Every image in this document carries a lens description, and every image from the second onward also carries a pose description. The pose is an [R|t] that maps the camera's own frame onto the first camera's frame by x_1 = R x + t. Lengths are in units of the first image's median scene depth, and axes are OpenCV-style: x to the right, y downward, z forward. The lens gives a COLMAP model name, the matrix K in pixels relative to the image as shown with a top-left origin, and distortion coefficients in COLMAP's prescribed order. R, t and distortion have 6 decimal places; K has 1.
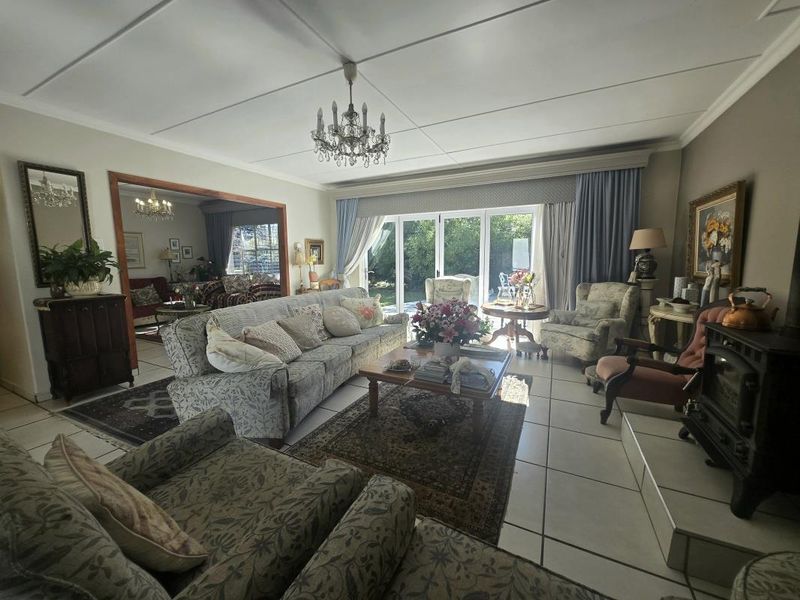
lens RADIAL K [[311.8, 0, 402.0], [0, 311.8, 296.4], [0, 0, 1]] dist [0.000380, -0.000437]
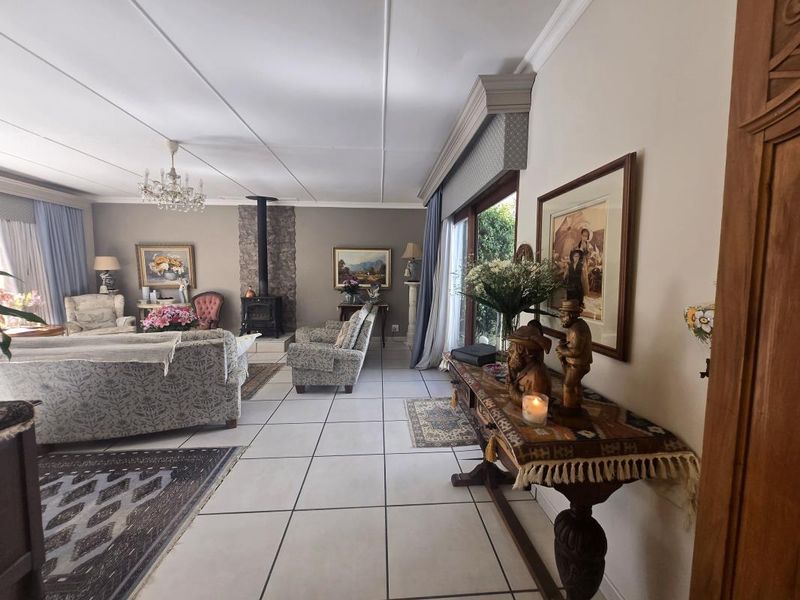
lens RADIAL K [[311.8, 0, 402.0], [0, 311.8, 296.4], [0, 0, 1]] dist [0.000380, -0.000437]
pose [[-0.504877, -0.061845, 0.860973, -1.676548], [0.096599, 0.987117, 0.127552, -0.115364], [-0.857769, 0.147567, -0.492399, 0.782974]]
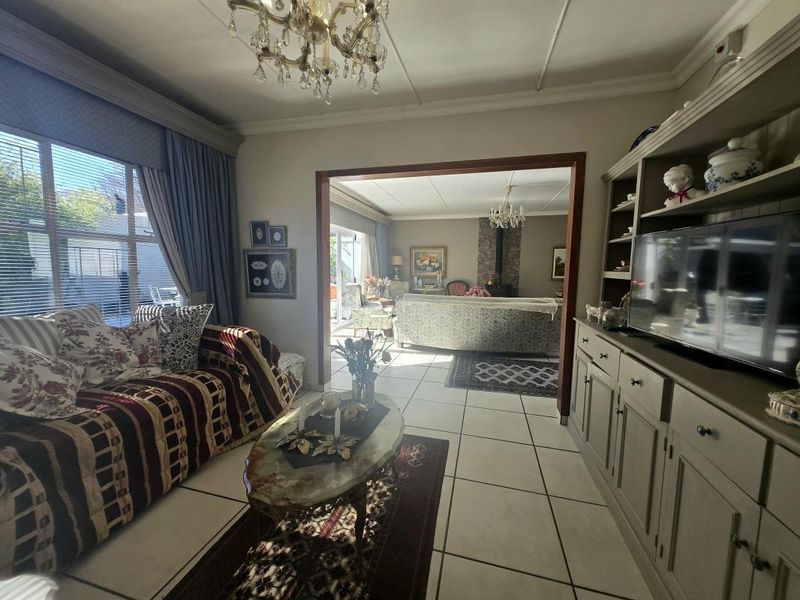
lens RADIAL K [[311.8, 0, 402.0], [0, 311.8, 296.4], [0, 0, 1]] dist [0.000380, -0.000437]
pose [[-0.193871, -0.084322, 0.977396, -2.025411], [0.104257, 0.988886, 0.105993, -0.226923], [-0.975471, 0.122449, -0.182925, 1.991254]]
